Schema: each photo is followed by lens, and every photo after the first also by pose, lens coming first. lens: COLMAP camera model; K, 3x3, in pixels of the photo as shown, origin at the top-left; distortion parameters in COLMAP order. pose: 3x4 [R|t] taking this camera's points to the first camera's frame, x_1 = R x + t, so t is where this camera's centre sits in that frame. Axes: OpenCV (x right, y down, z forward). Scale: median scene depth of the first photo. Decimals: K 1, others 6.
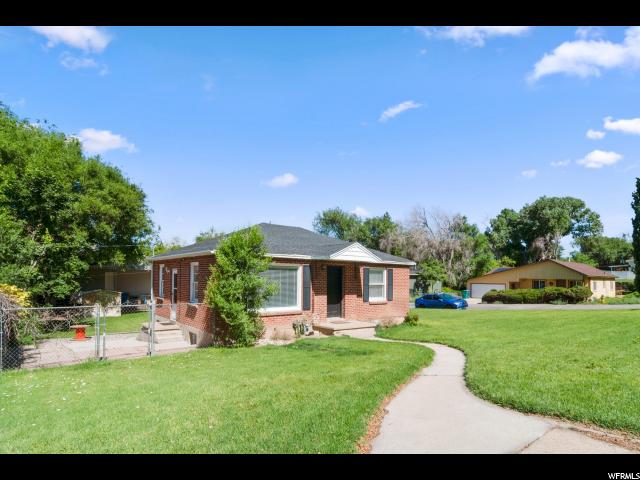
lens RADIAL K [[338.4, 0, 320.0], [0, 338.4, 240.0], [0, 0, 1]] dist [-0.001578, -0.000197]
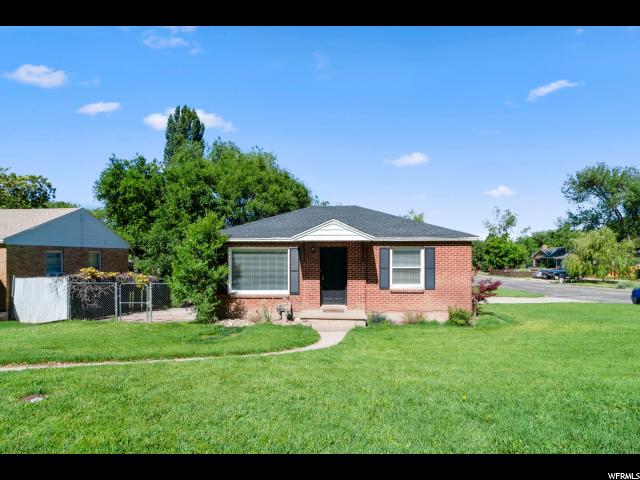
lens RADIAL K [[335.5, 0, 320.0], [0, 335.5, 240.0], [0, 0, 1]] dist [0.023392, -0.000051]
pose [[0.752804, -0.052823, -0.656122, 0.550850], [0.085385, 0.996190, 0.017766, 0.037583], [0.652683, -0.069398, 0.754446, 0.299567]]
